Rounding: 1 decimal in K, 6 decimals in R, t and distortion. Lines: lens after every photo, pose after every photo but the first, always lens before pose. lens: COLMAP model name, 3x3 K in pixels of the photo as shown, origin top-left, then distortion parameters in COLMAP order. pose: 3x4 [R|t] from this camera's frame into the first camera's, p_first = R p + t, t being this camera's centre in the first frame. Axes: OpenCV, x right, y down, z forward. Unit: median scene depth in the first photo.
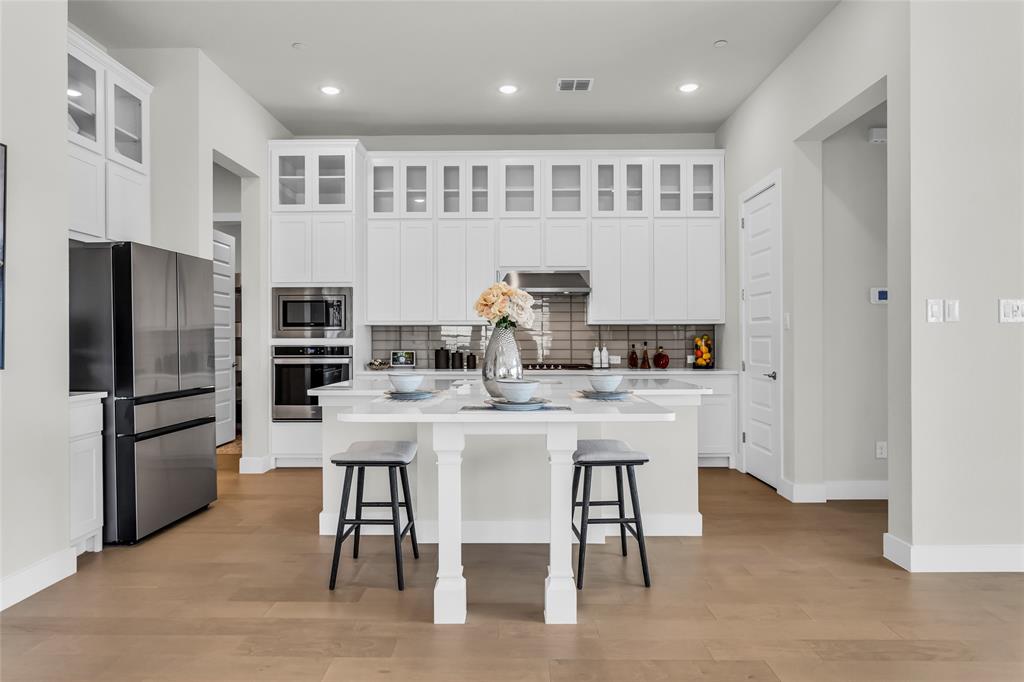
lens RADIAL K [[621.9, 0, 509.8], [0, 621.9, 337.9], [0, 0, 1]] dist [-0.007098, -0.001791]
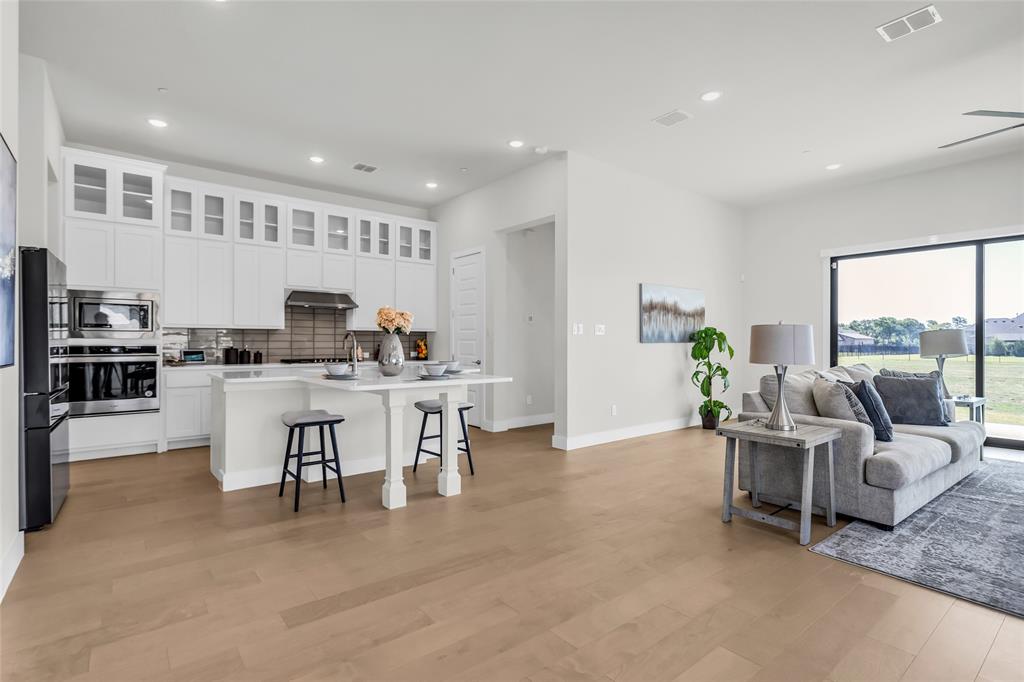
lens RADIAL K [[494.7, 0, 509.9], [0, 494.7, 338.1], [0, 0, 1]] dist [-0.000398, 0.001680]
pose [[0.774415, 0.009418, 0.632608, -0.312392], [-0.007414, 0.999956, -0.005811, 0.000066], [-0.632634, -0.000190, 0.774451, -0.106821]]
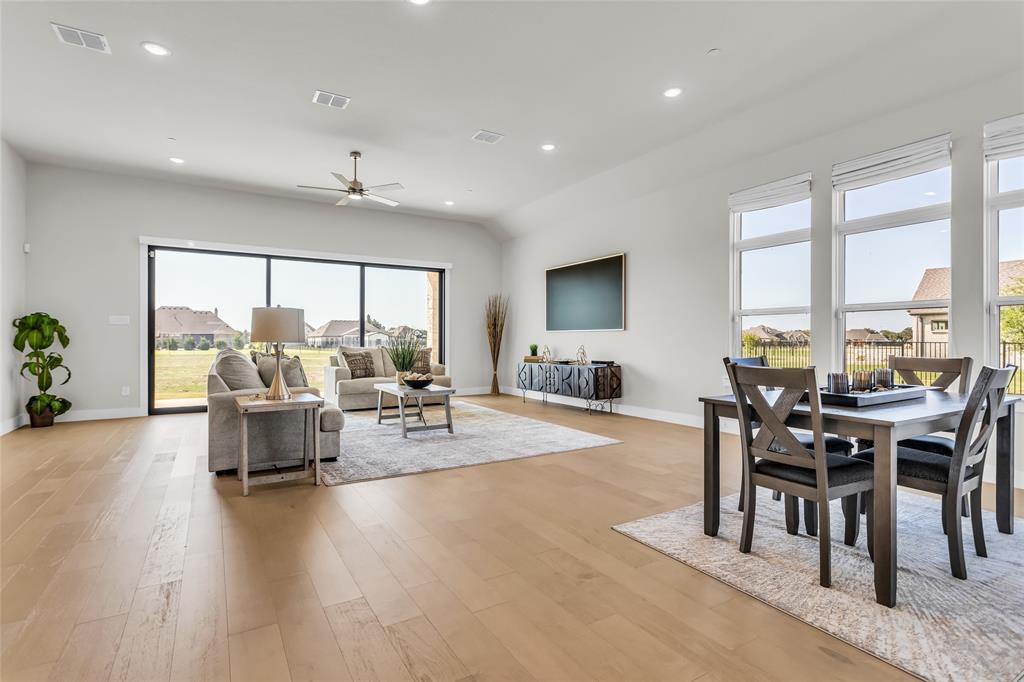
lens RADIAL K [[494.7, 0, 506.6], [0, 494.7, 336.4], [0, 0, 1]] dist [-0.000398, 0.001680]
pose [[-0.529843, 0.007982, 0.848058, -0.415969], [-0.002307, 0.999938, -0.010852, 0.021587], [-0.848092, -0.007706, -0.529792, 0.211762]]
